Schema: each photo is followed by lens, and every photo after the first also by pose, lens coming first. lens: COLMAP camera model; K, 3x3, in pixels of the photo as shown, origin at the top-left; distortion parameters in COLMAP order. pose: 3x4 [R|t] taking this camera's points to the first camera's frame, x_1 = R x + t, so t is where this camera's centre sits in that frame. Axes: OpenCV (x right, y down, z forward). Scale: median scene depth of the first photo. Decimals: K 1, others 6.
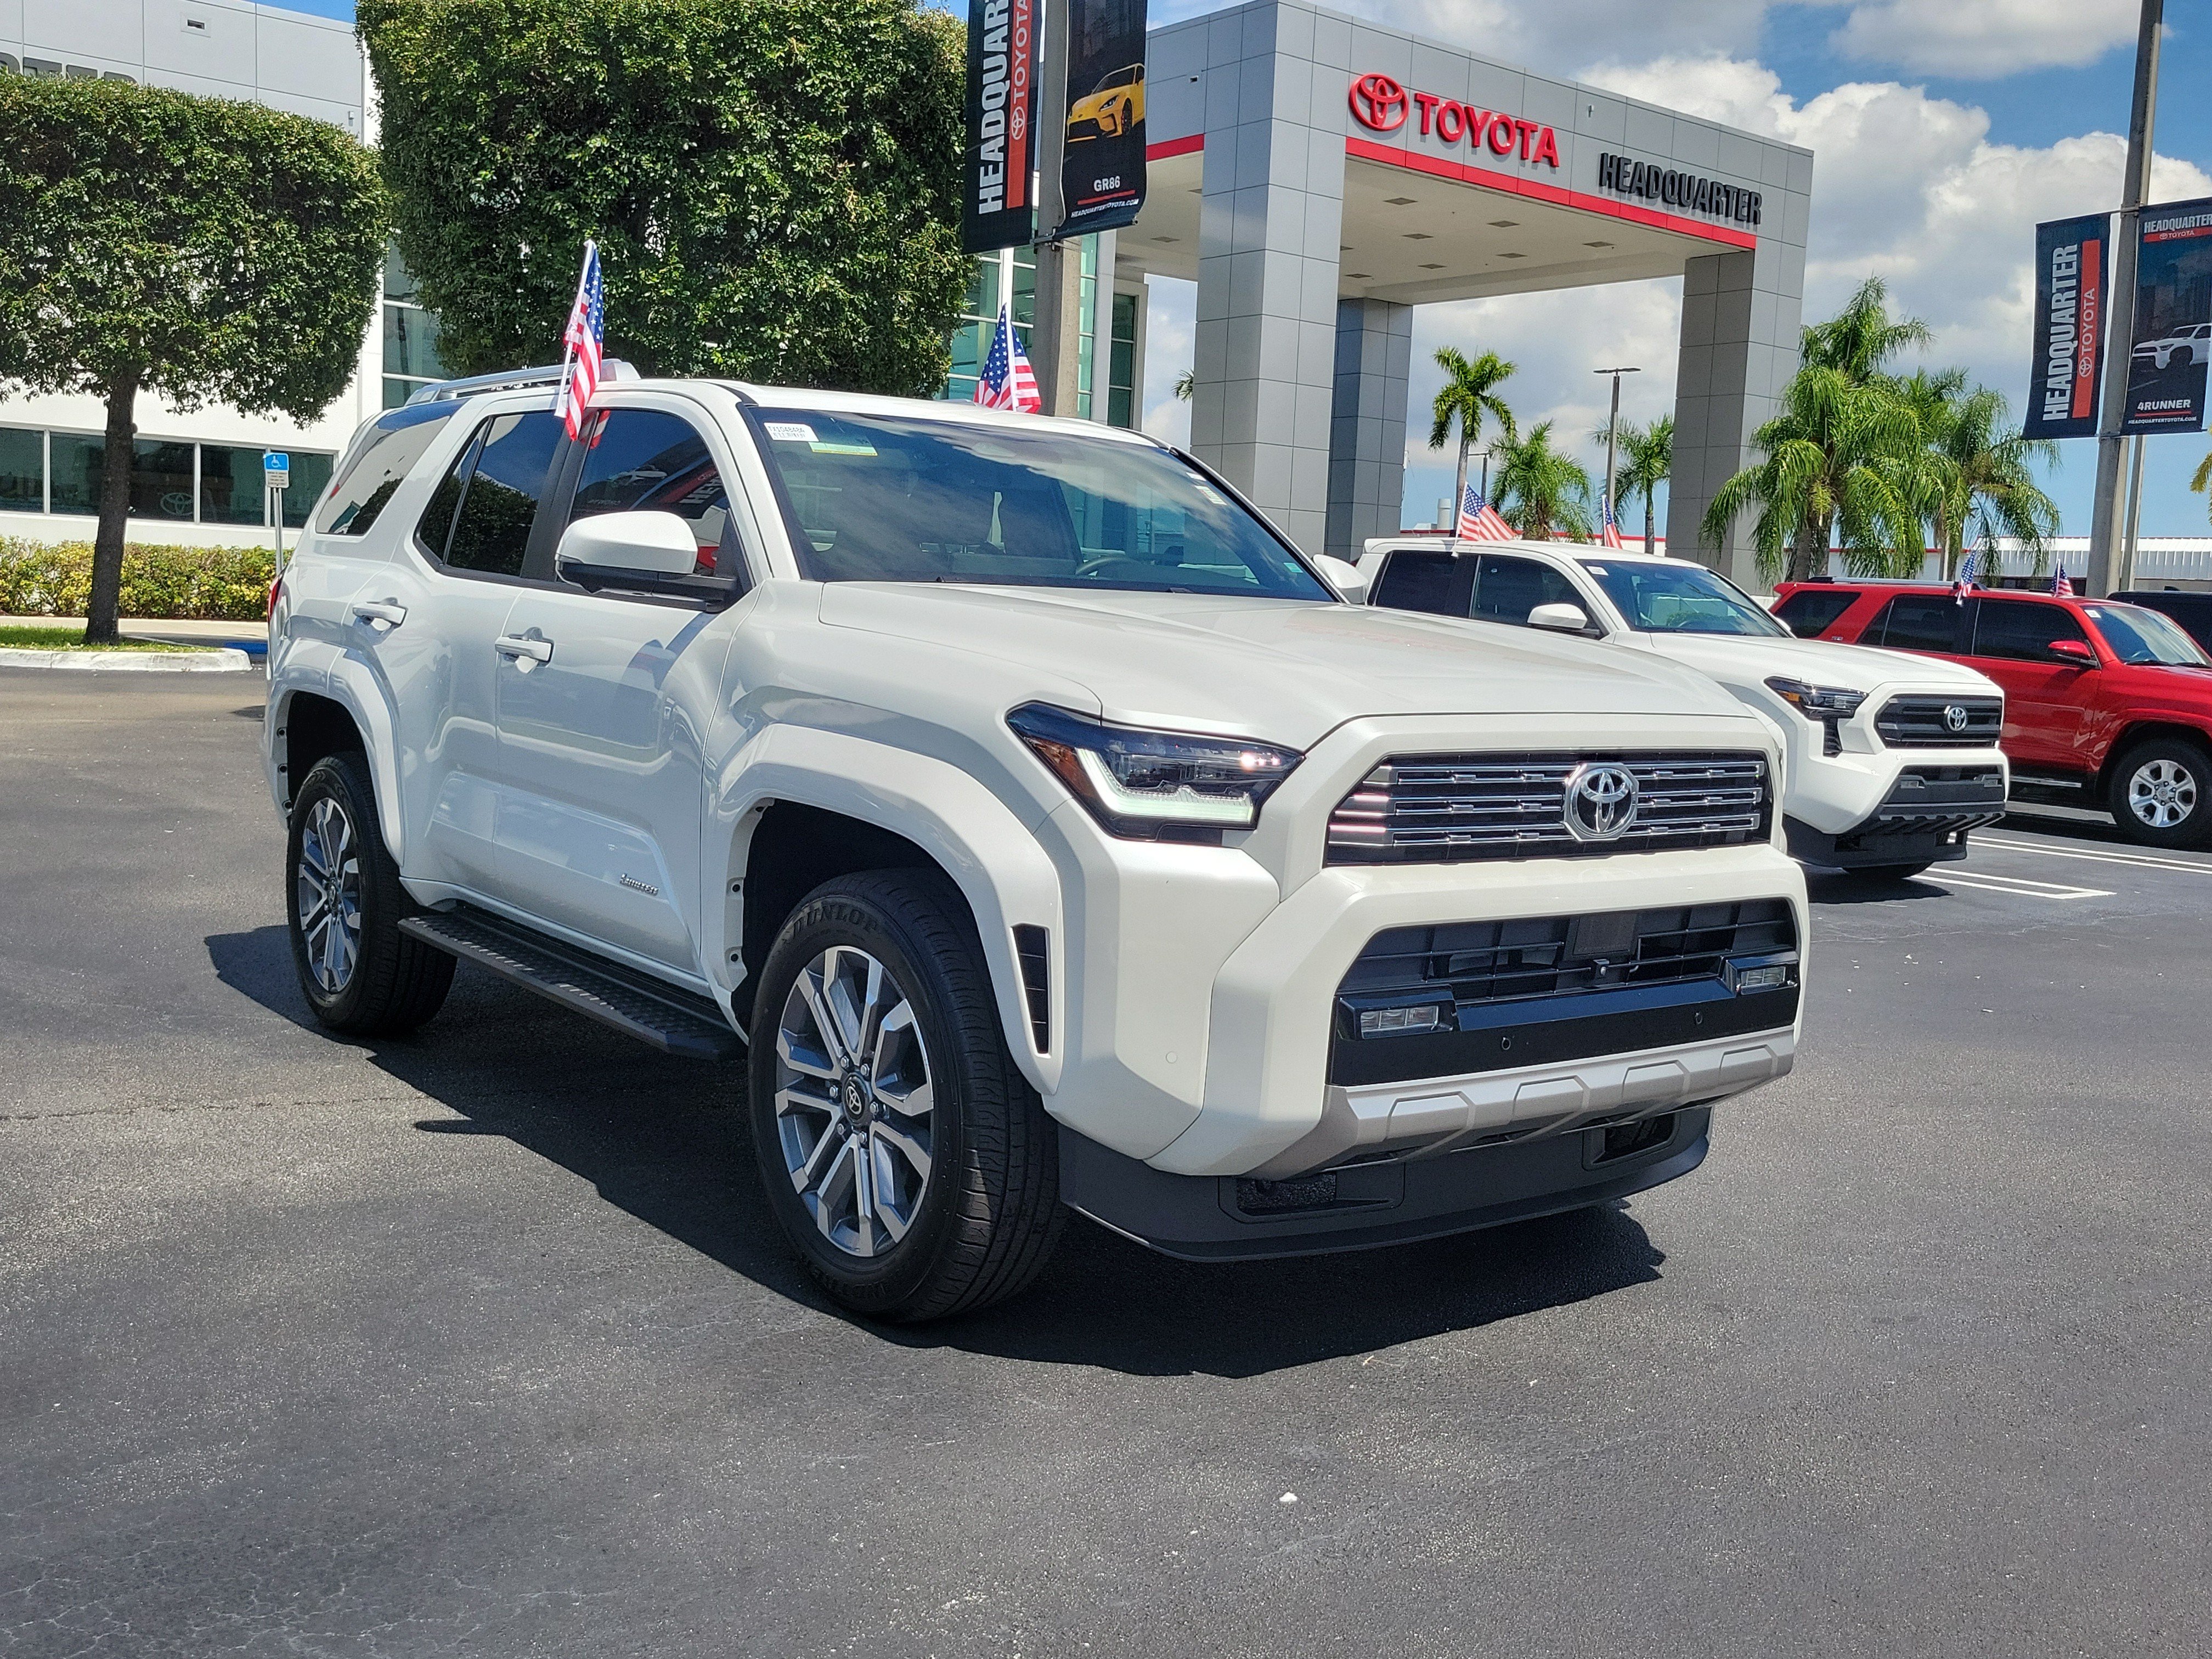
lens RADIAL K [[2158.4, 0, 1135.9], [0, 2158.4, 799.0], [0, 0, 1]] dist [0.031947, 0.000000]
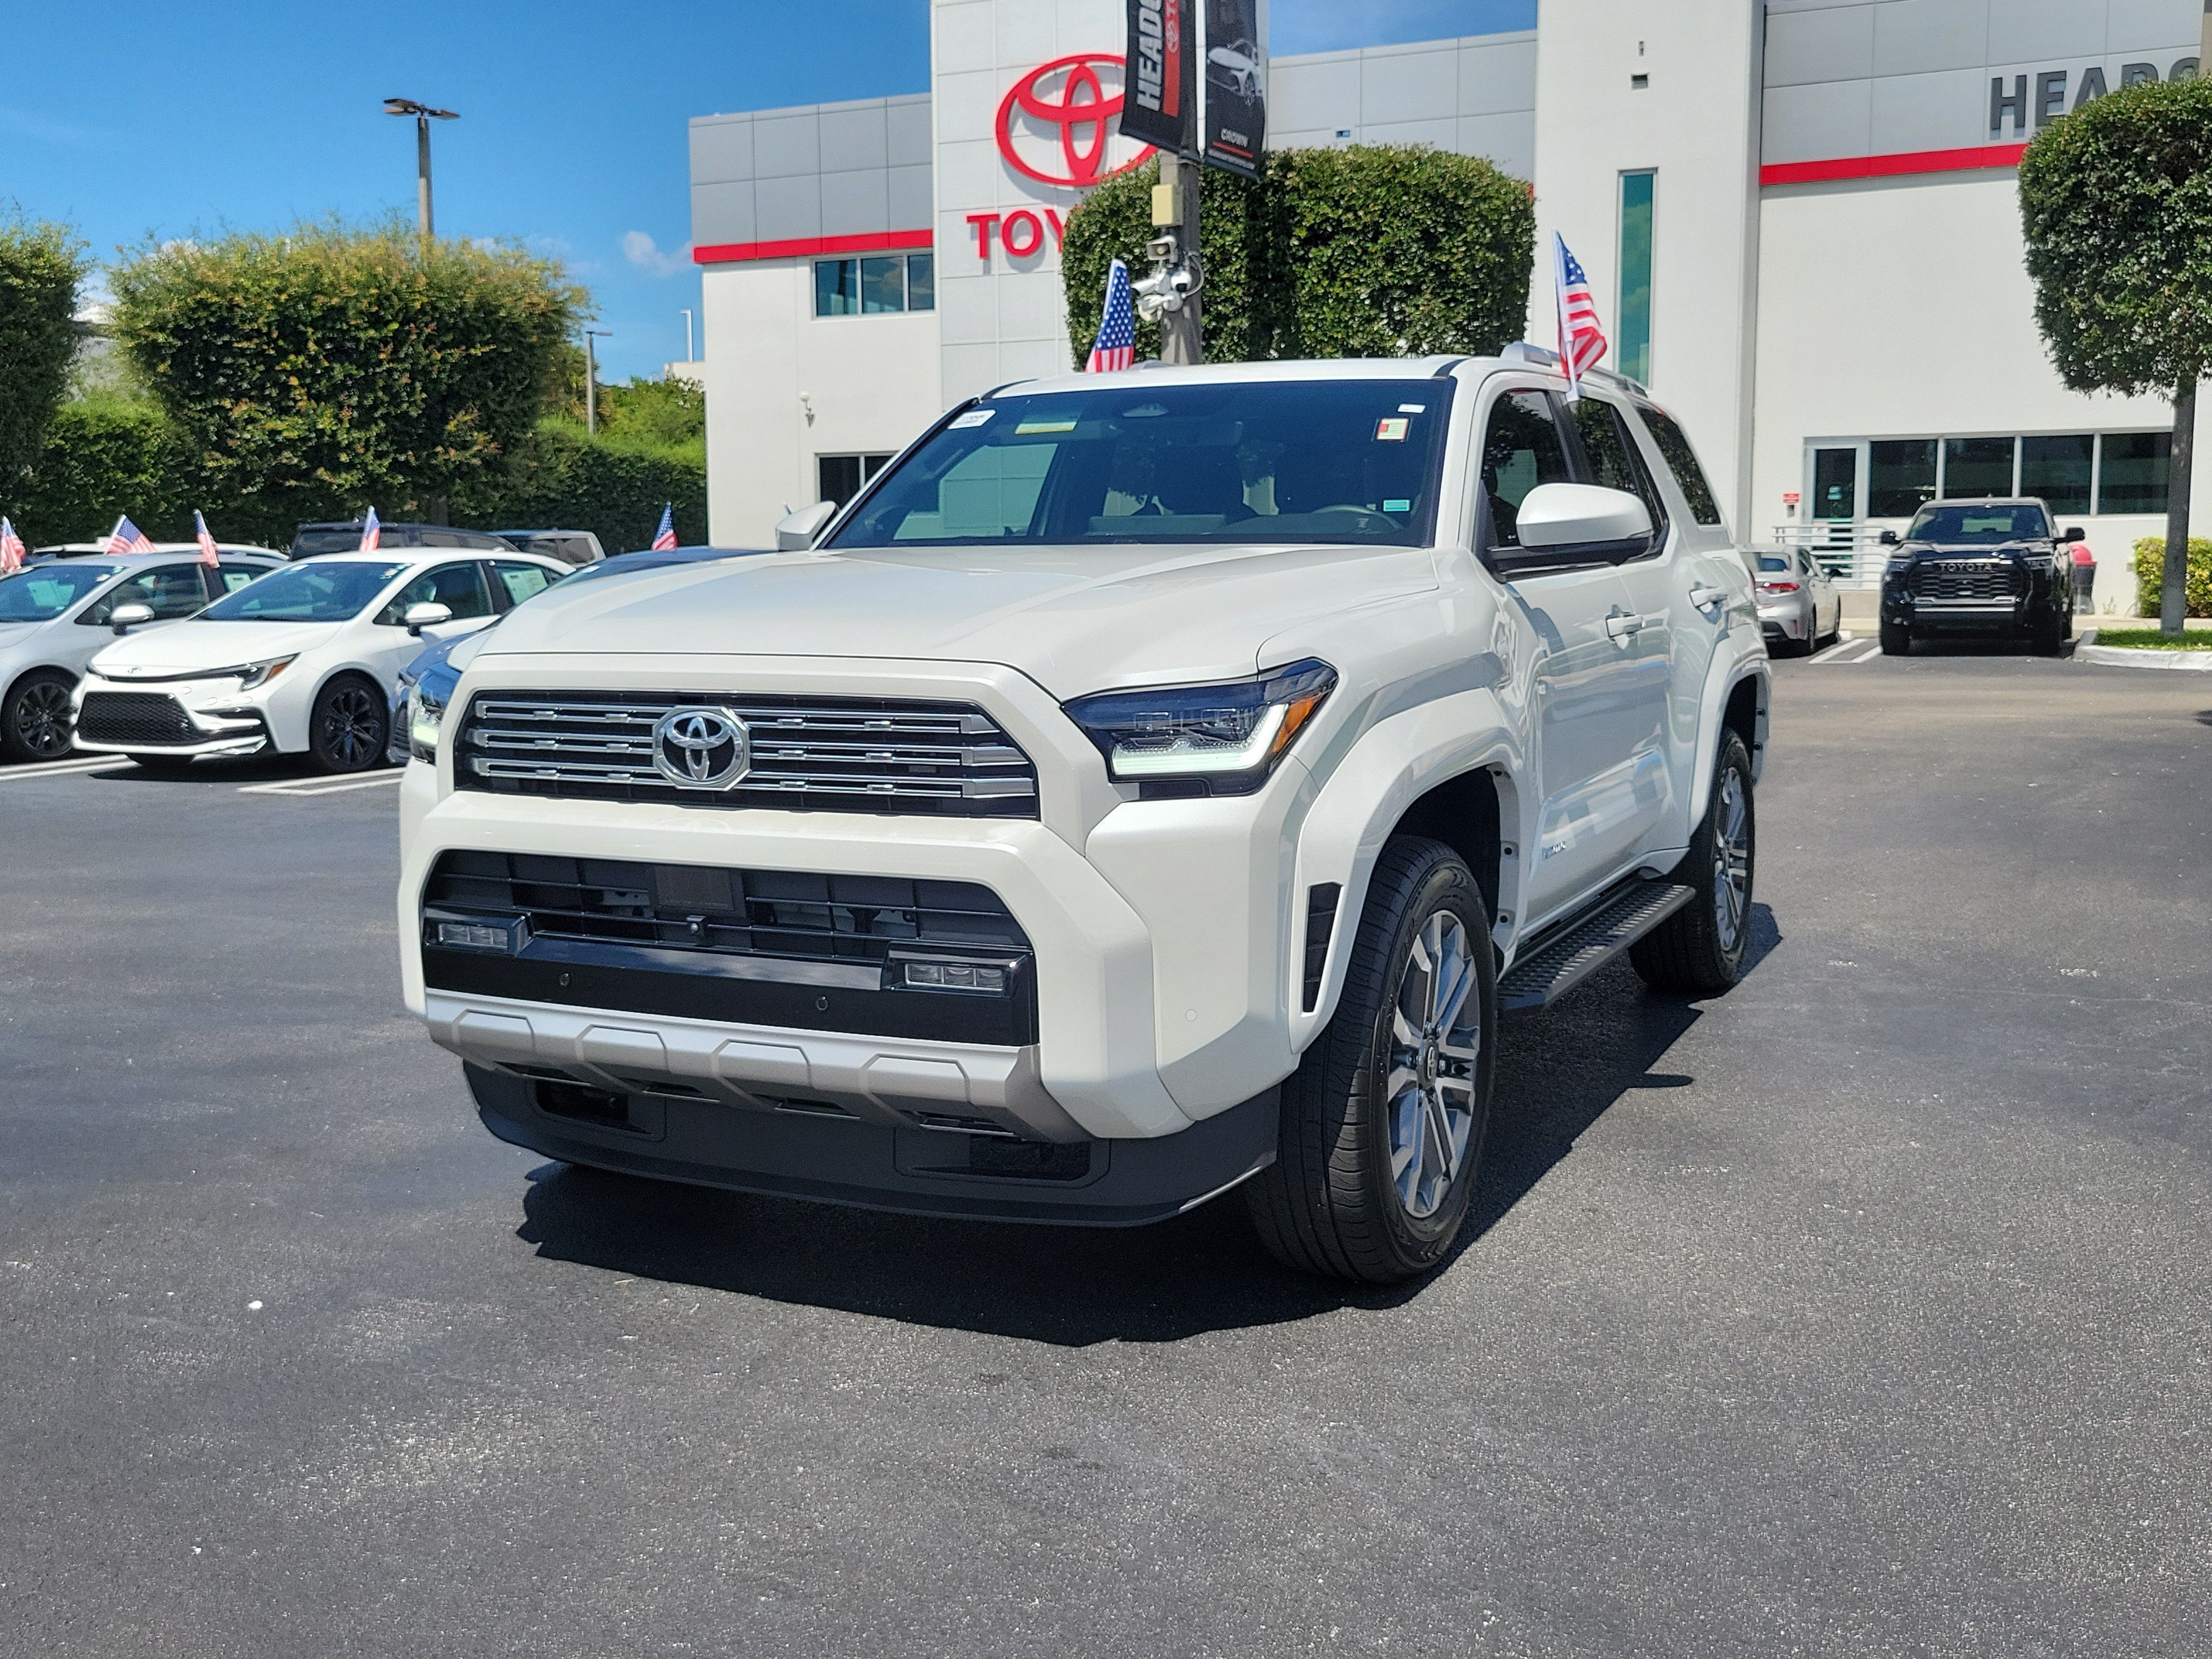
lens RADIAL K [[2158.4, 0, 1137.8], [0, 2158.4, 797.7], [0, 0, 1]] dist [0.031947, 0.000000]
pose [[0.450437, 0.048999, -0.891463, 0.284636], [-0.053695, 0.998172, 0.027734, -0.003278], [0.891192, 0.035375, 0.452245, 0.187133]]
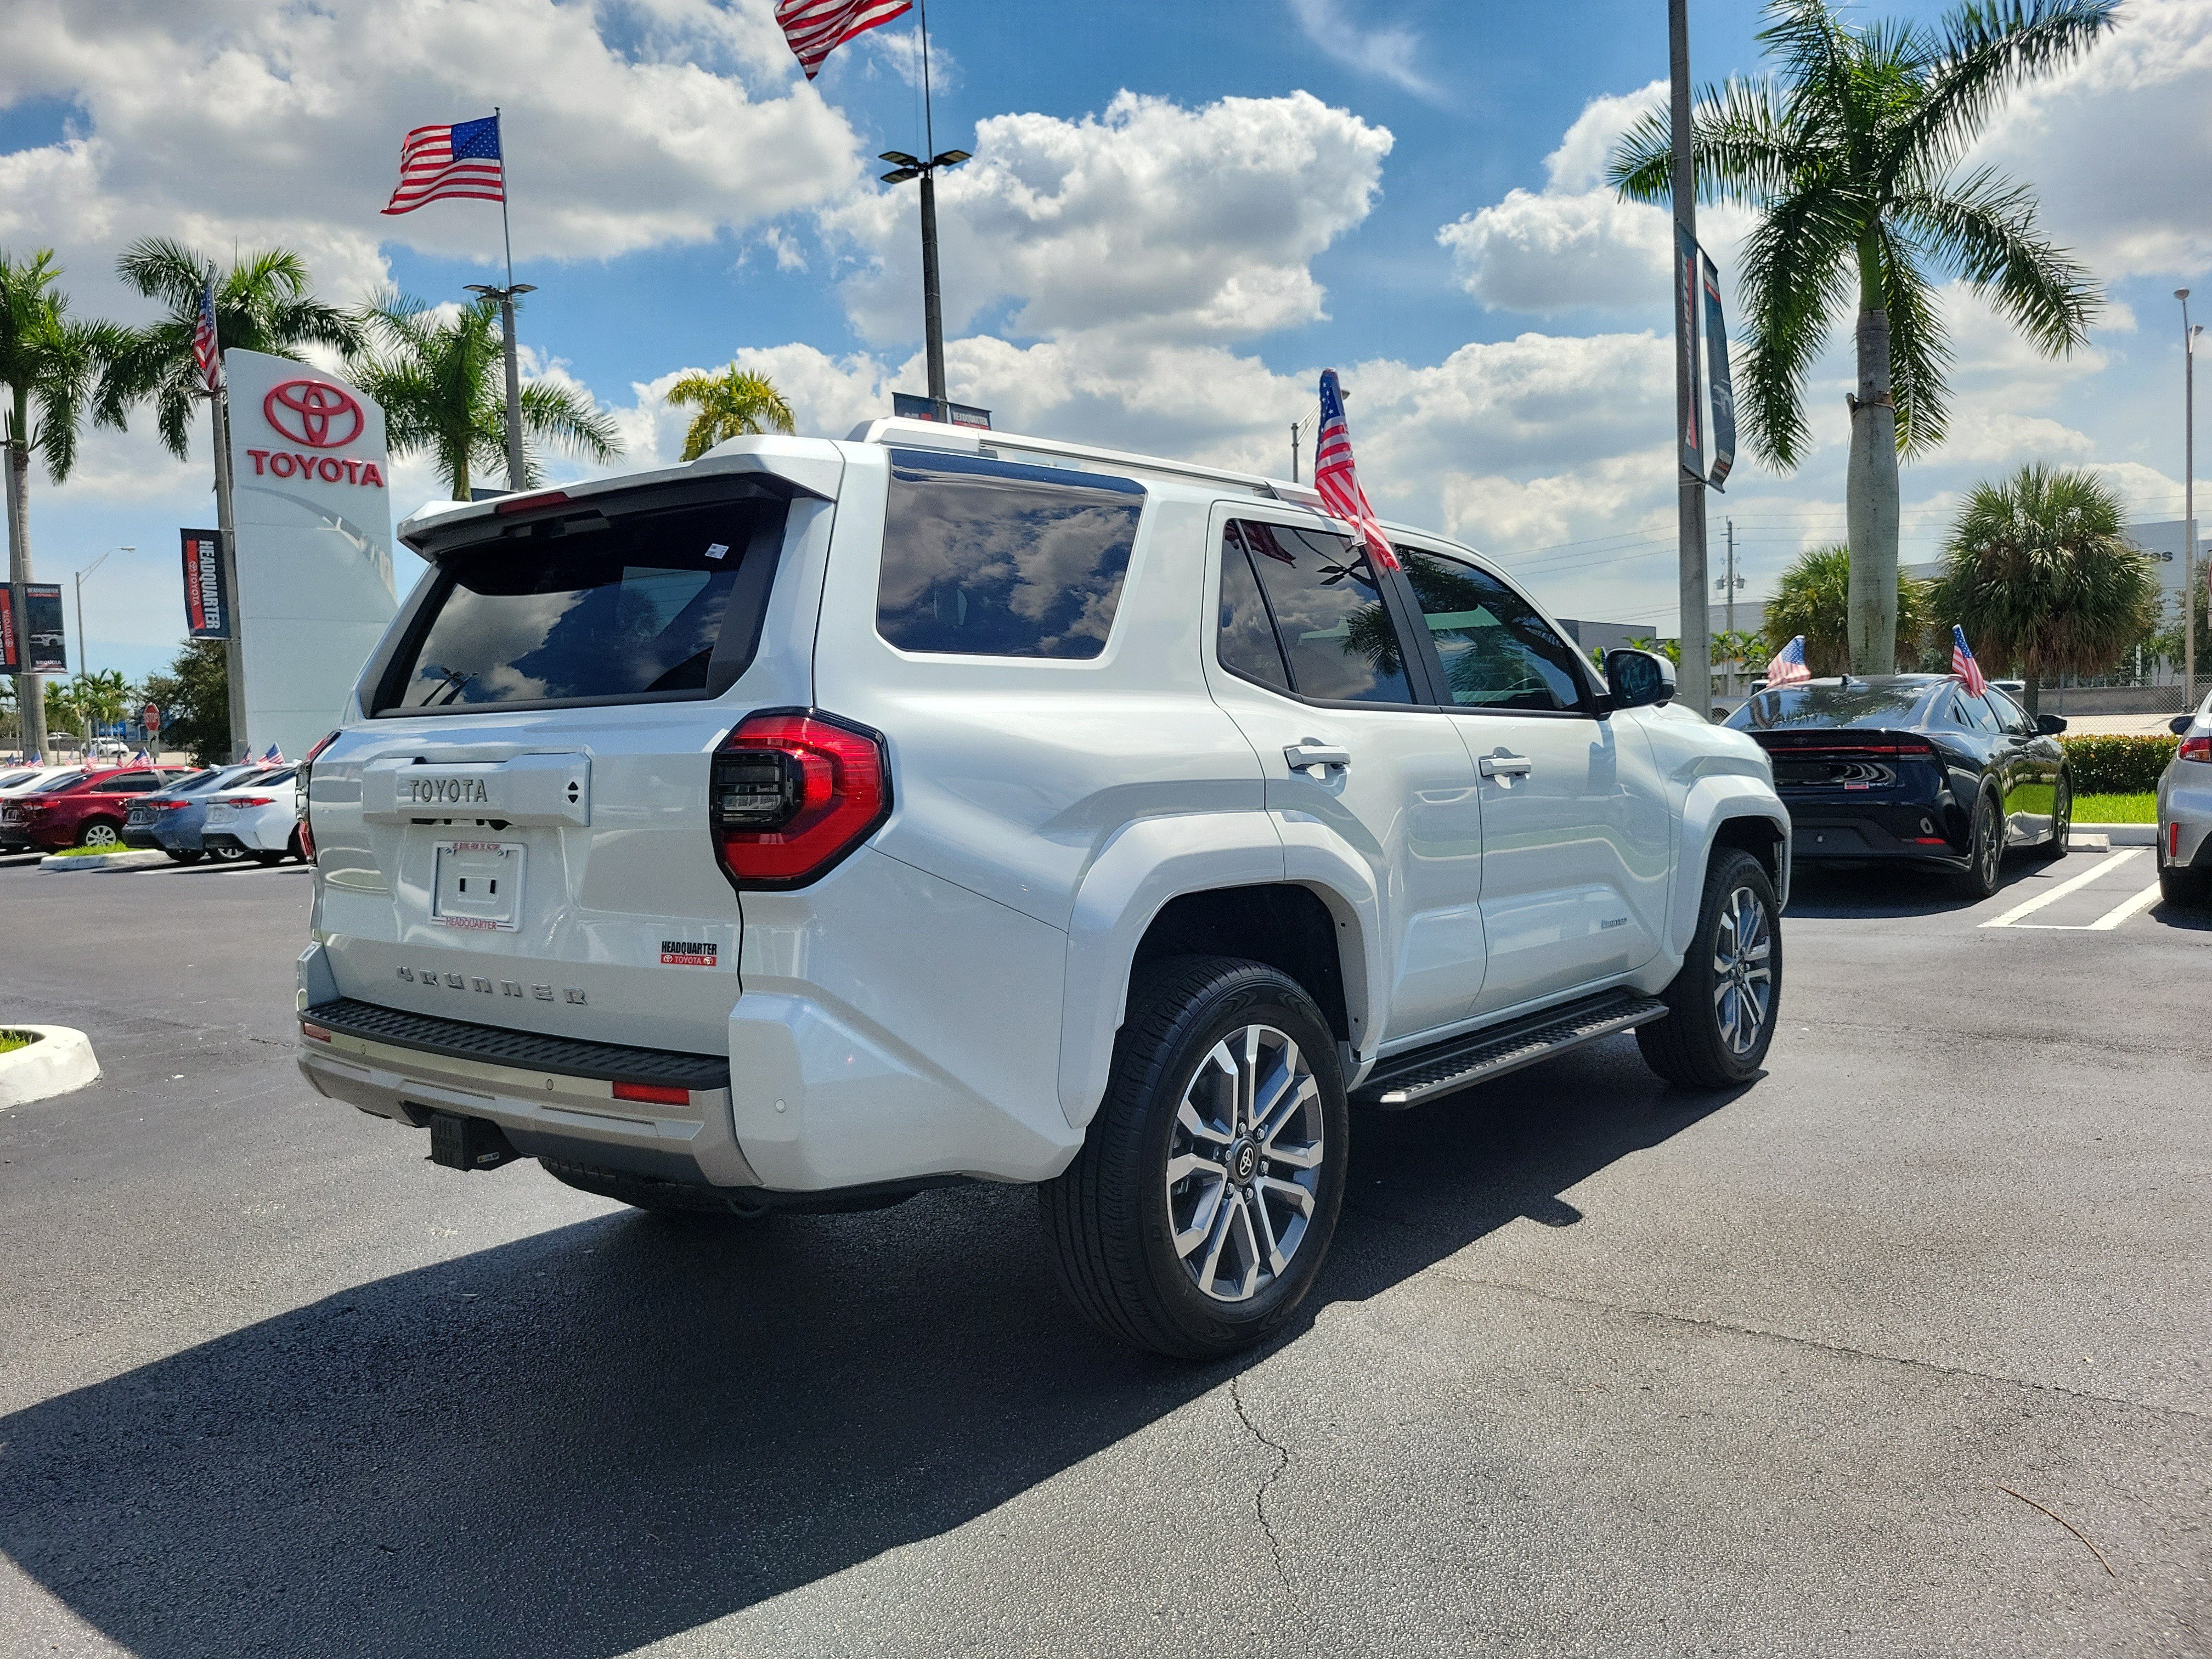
lens RADIAL K [[1673.4, 0, 1097.0], [0, 1673.4, 822.3], [0, 0, 1]] dist [0.043223, -0.033918]
pose [[-0.218487, -0.090330, 0.971650, -0.367699], [0.108921, 0.987227, 0.116271, -0.056232], [-0.969742, 0.131237, -0.205857, 0.475045]]
